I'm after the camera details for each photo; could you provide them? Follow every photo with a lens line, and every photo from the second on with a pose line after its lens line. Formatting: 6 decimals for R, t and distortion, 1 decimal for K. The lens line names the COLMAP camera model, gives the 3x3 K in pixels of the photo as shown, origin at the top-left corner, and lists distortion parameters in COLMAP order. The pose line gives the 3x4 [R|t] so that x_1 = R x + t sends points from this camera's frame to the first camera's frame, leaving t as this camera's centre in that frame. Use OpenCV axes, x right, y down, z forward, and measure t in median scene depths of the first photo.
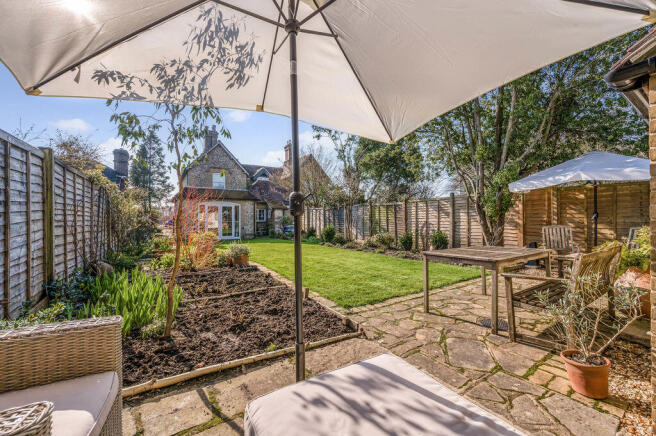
lens RADIAL K [[259.8, 0, 328.0], [0, 259.8, 218.0], [0, 0, 1]] dist [0.001822, 0.000060]
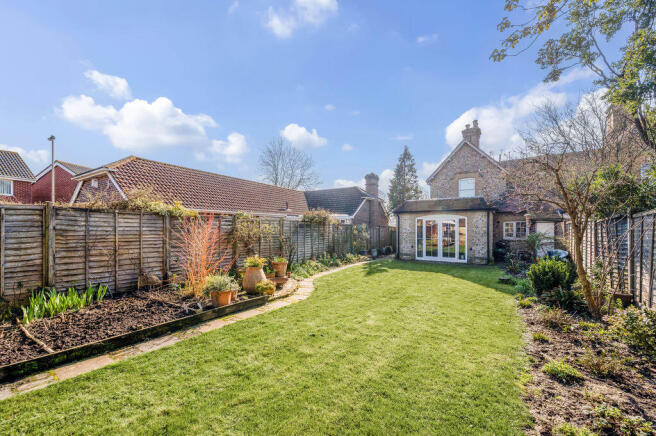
lens RADIAL K [[262.3, 0, 329.3], [0, 262.3, 220.6], [0, 0, 1]] dist [0.000053, 0.000035]
pose [[0.430465, -0.025510, -0.902247, 0.170117], [-0.004810, 0.999521, -0.030556, -0.015533], [0.902595, 0.017493, 0.430136, 0.317001]]
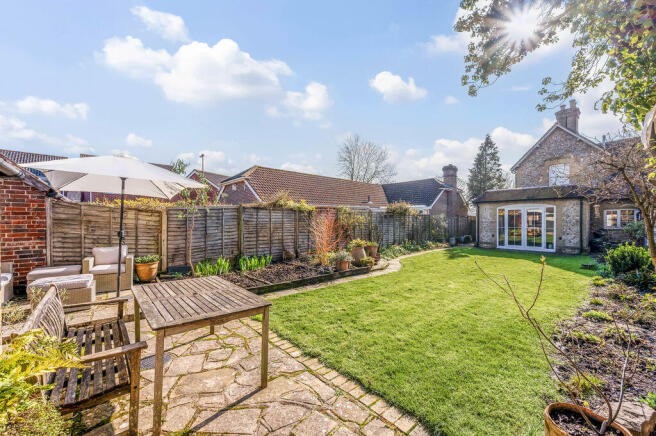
lens RADIAL K [[259.8, 0, 328.0], [0, 259.8, 218.0], [0, 0, 1]] dist [0.001822, 0.000060]
pose [[0.169684, -0.003386, -0.985493, 0.274179], [0.002160, 0.999993, -0.003063, -0.015621], [0.985496, -0.001609, 0.169690, 0.240053]]
